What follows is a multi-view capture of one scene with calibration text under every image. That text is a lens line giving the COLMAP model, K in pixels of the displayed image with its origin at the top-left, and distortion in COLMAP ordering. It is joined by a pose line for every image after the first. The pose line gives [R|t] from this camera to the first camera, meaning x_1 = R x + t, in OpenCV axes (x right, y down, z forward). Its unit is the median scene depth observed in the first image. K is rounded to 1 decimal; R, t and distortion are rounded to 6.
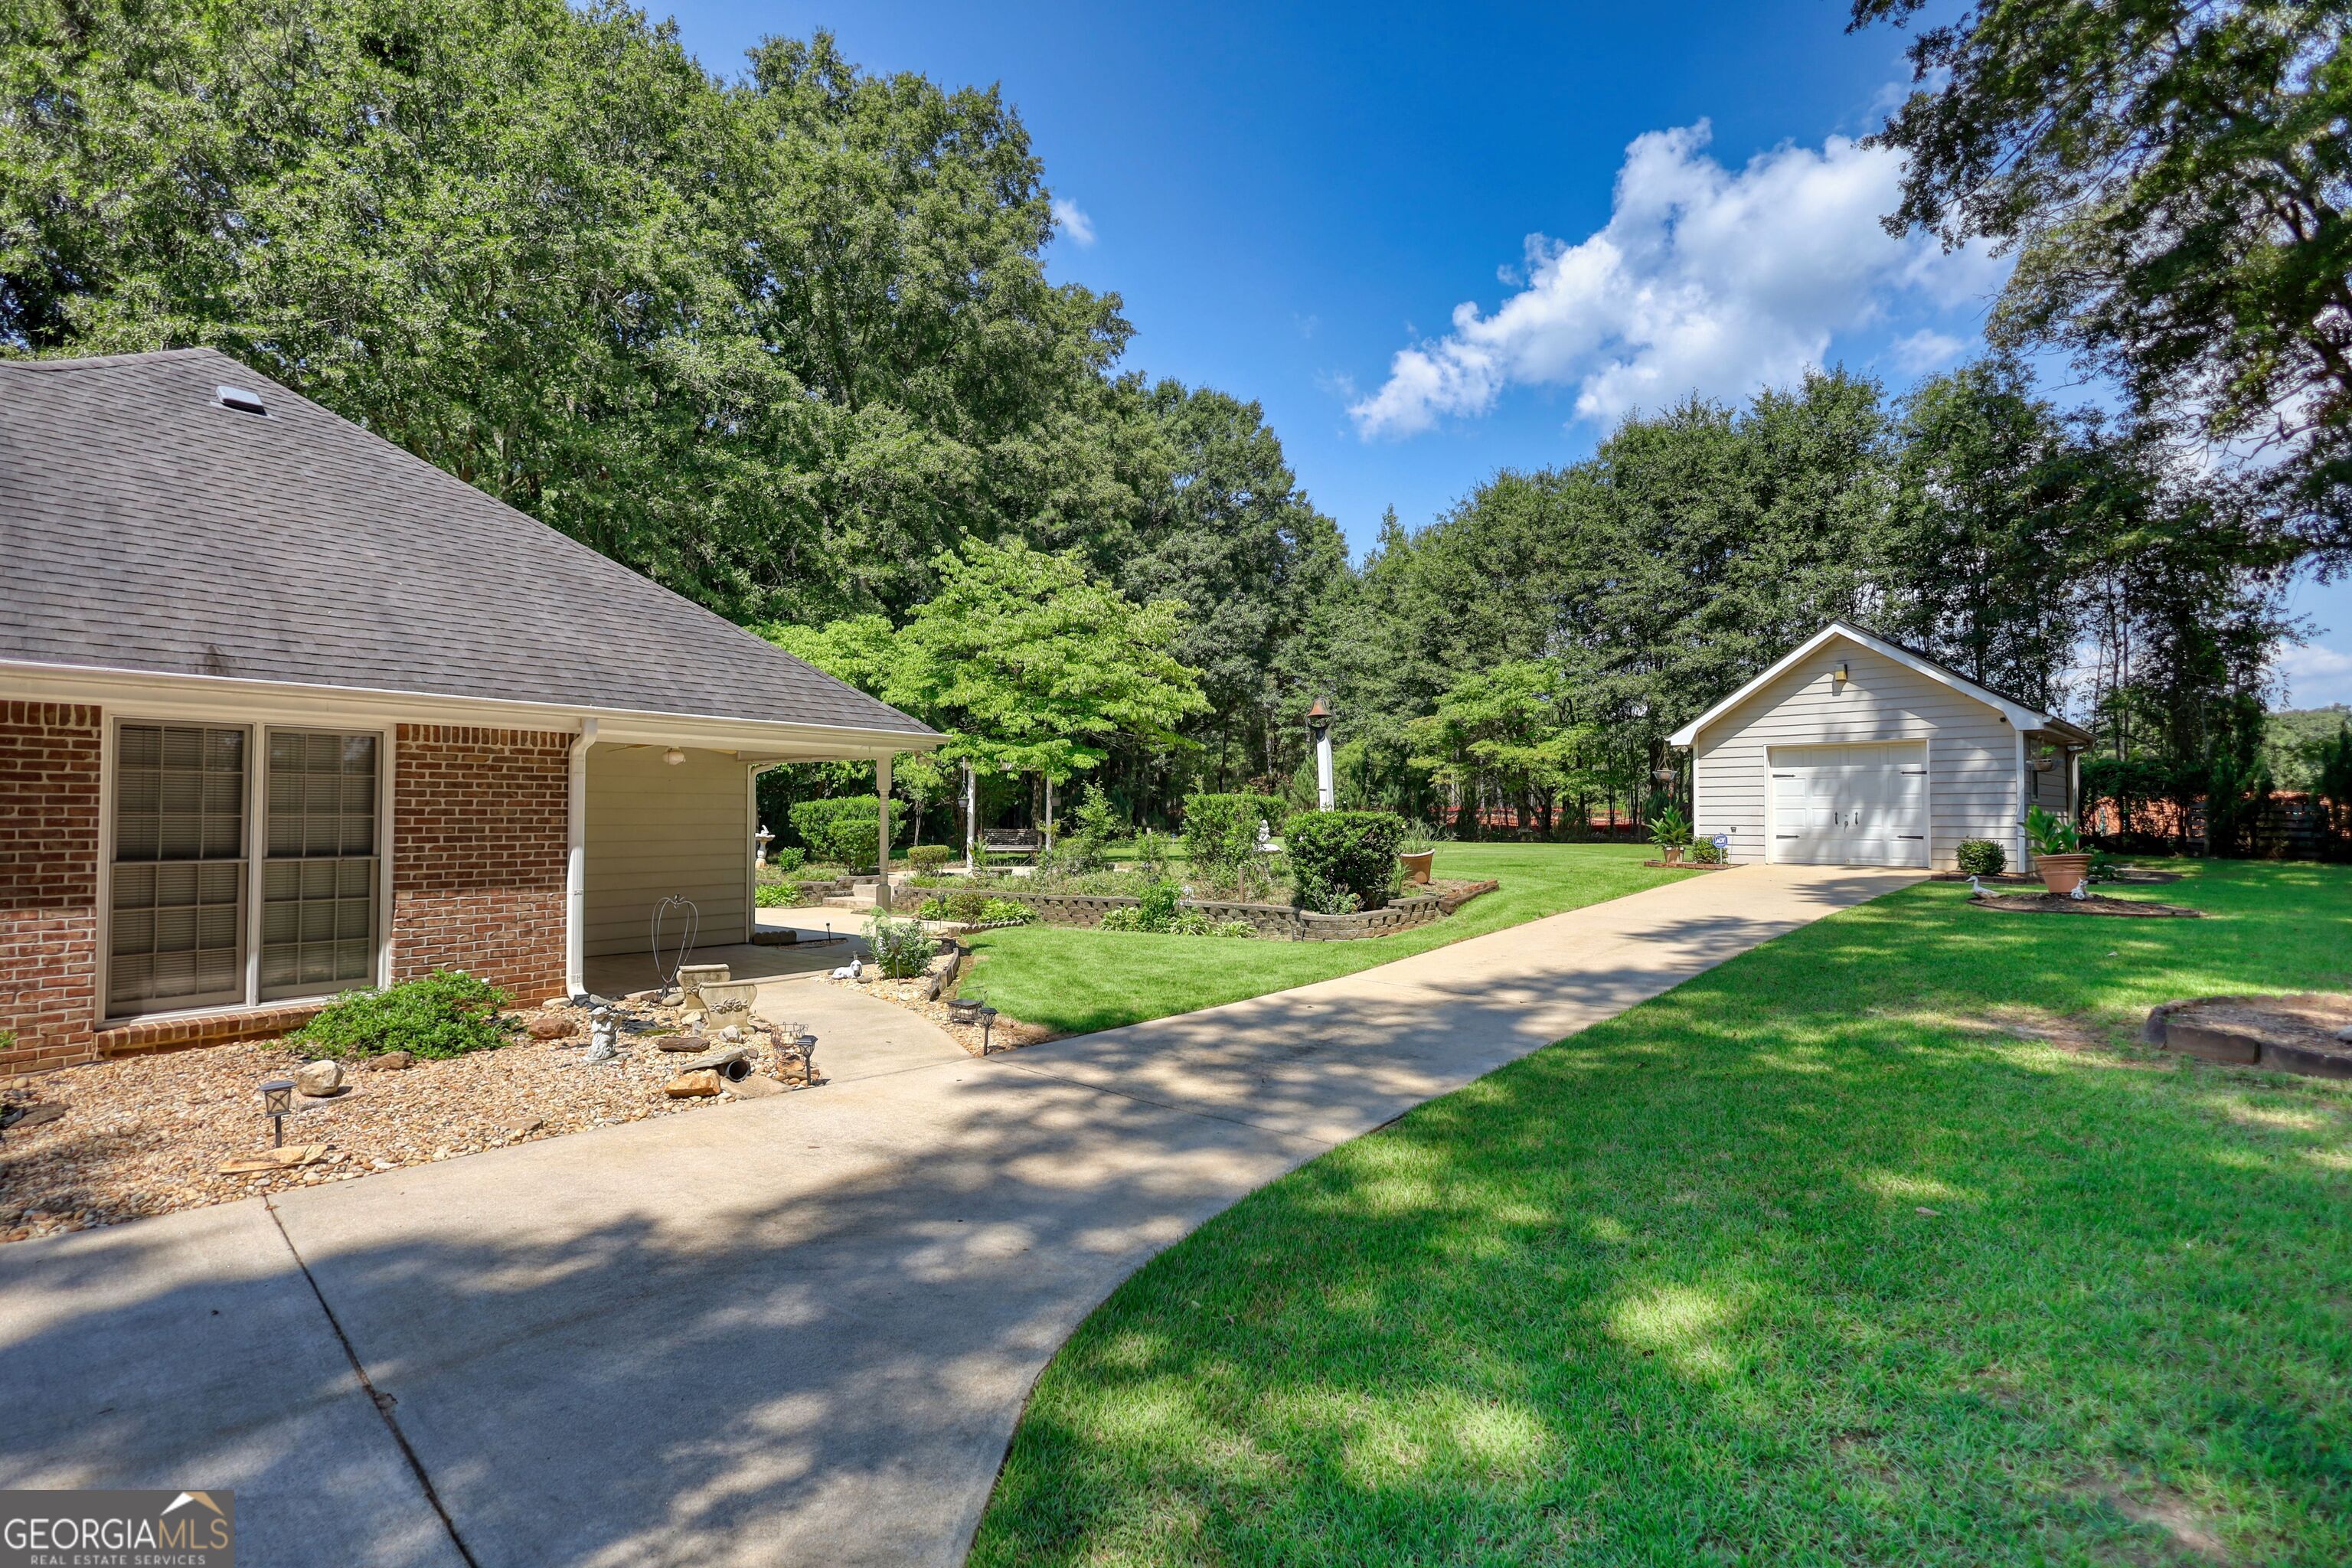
lens RADIAL K [[1096.4, 0, 1173.5], [0, 1096.4, 776.5], [0, 0, 1]] dist [0.001072, -0.000763]
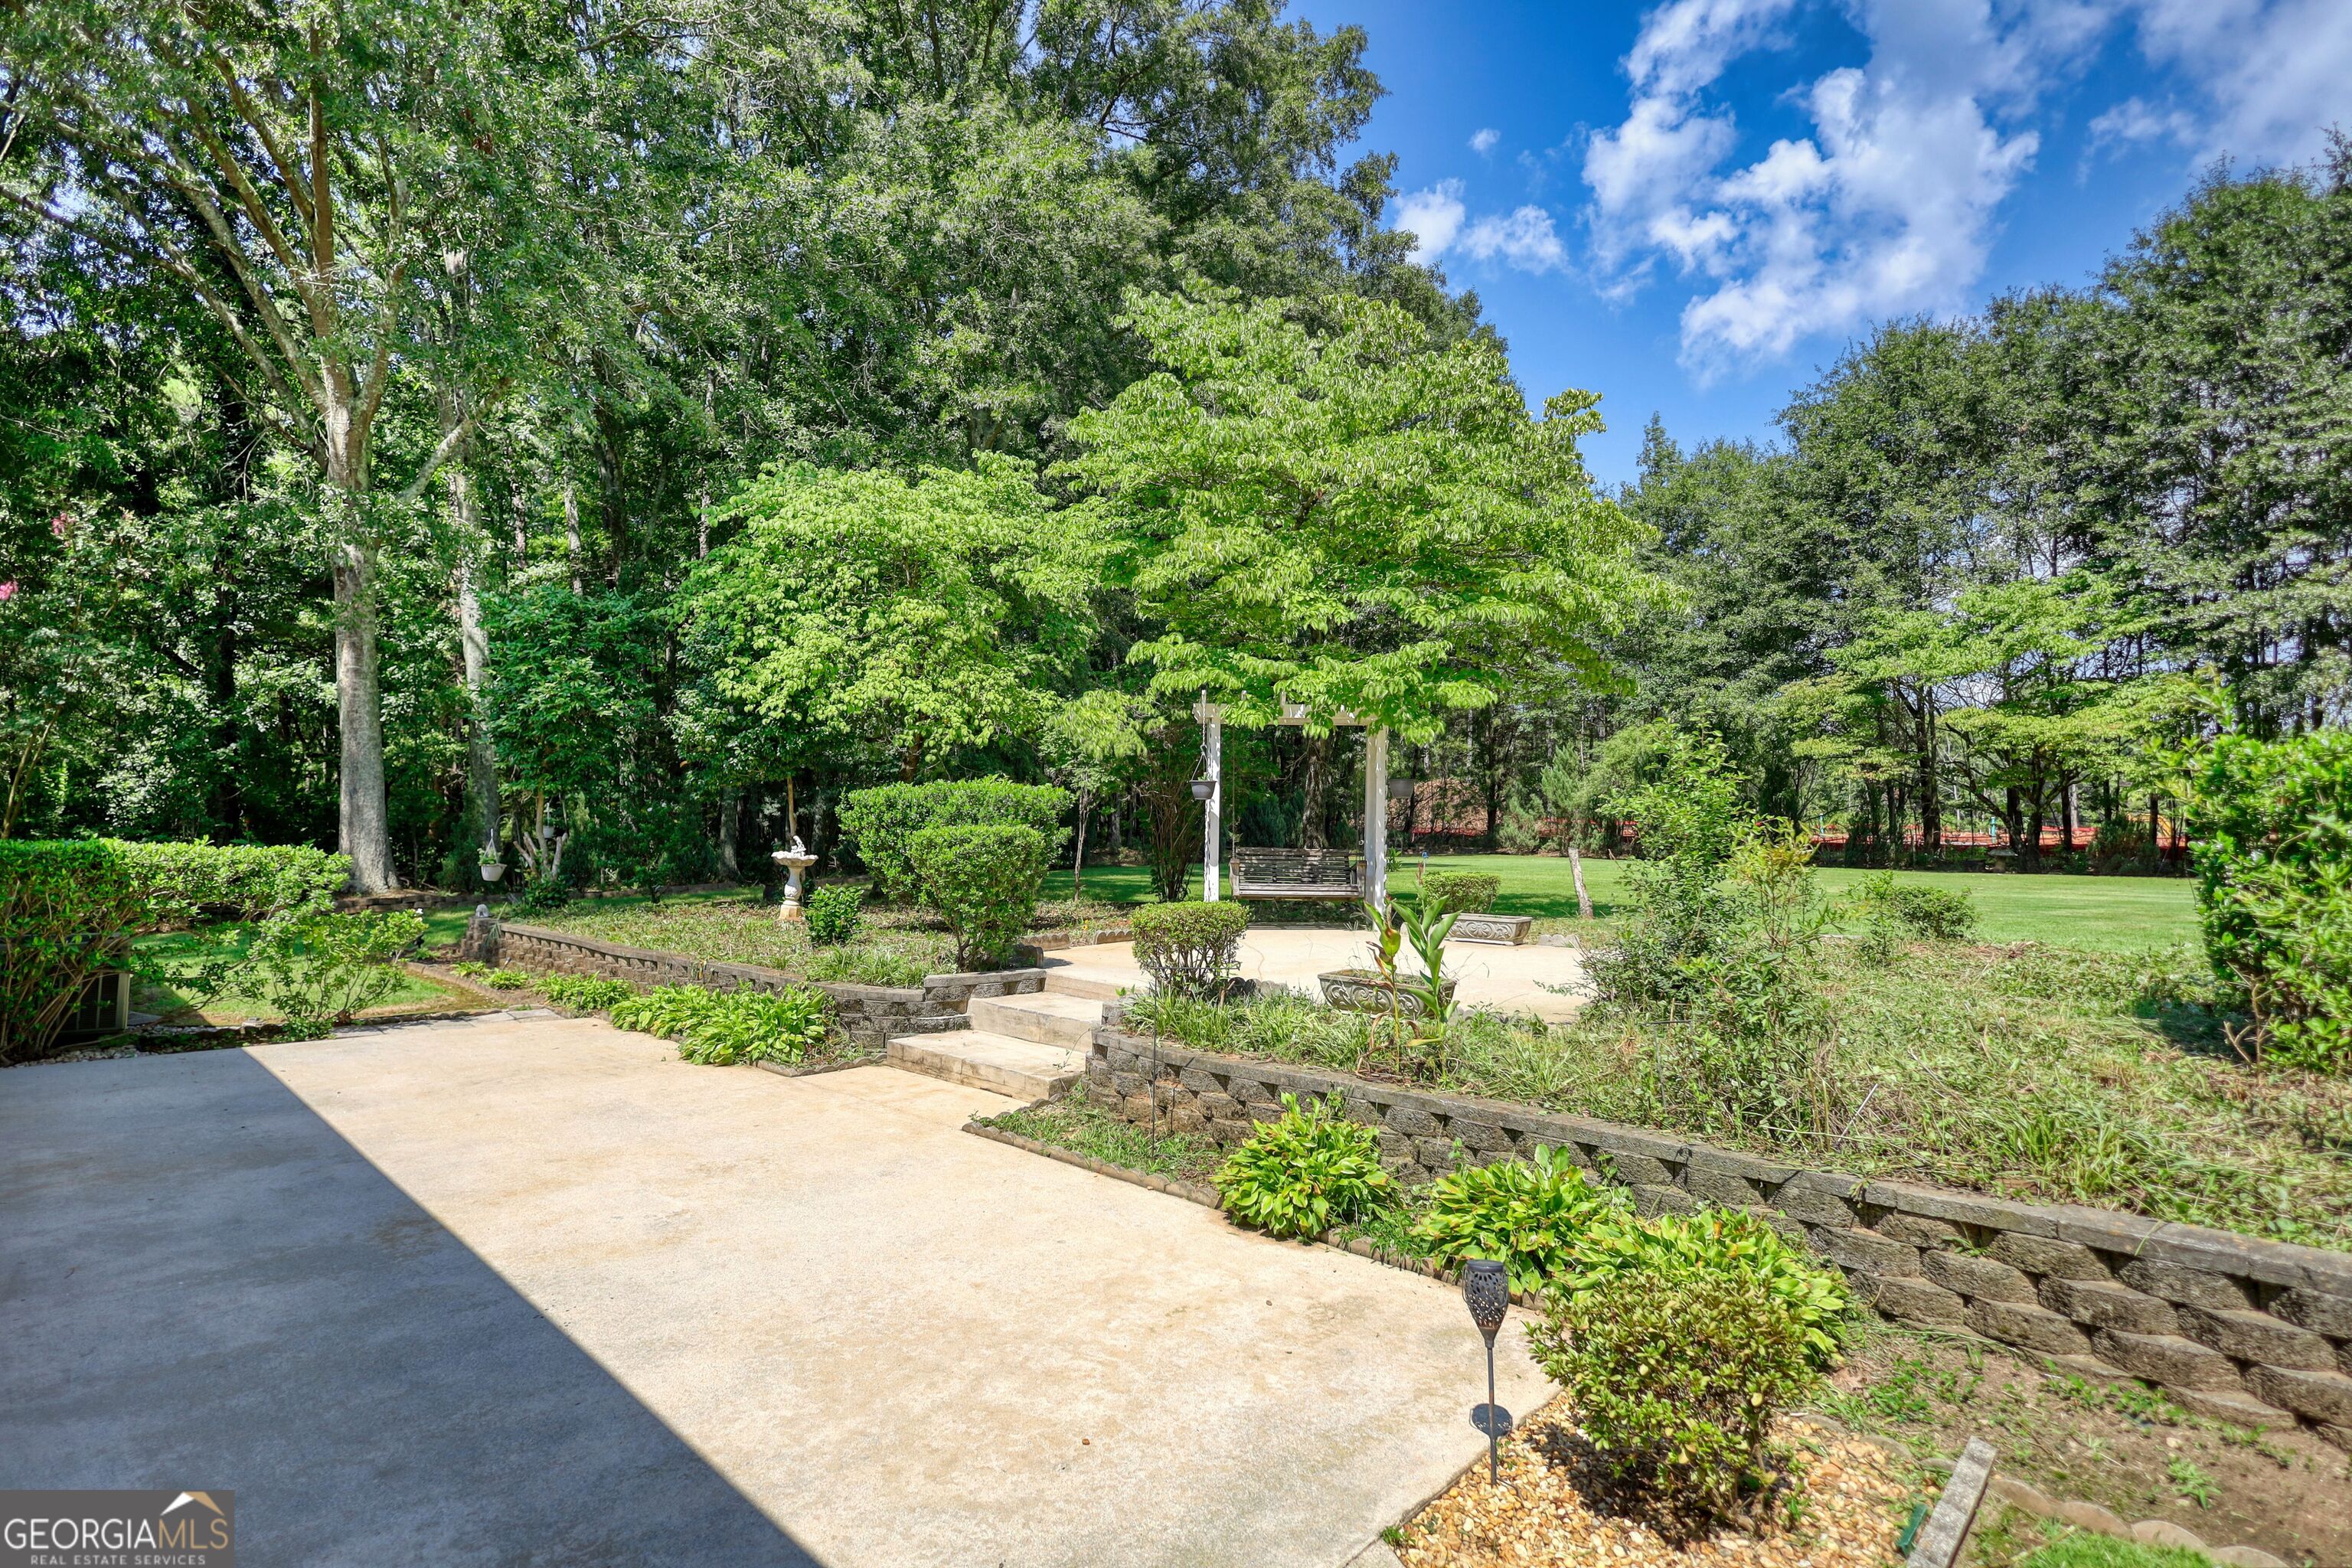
lens RADIAL K [[1096.4, 0, 1166.4], [0, 1096.4, 793.0], [0, 0, 1]] dist [0.001072, -0.000763]
pose [[0.995113, 0.003933, -0.098668, -0.154103], [-0.003593, 0.999987, 0.003619, 0.022622], [0.098681, -0.003246, 0.995114, 0.519215]]
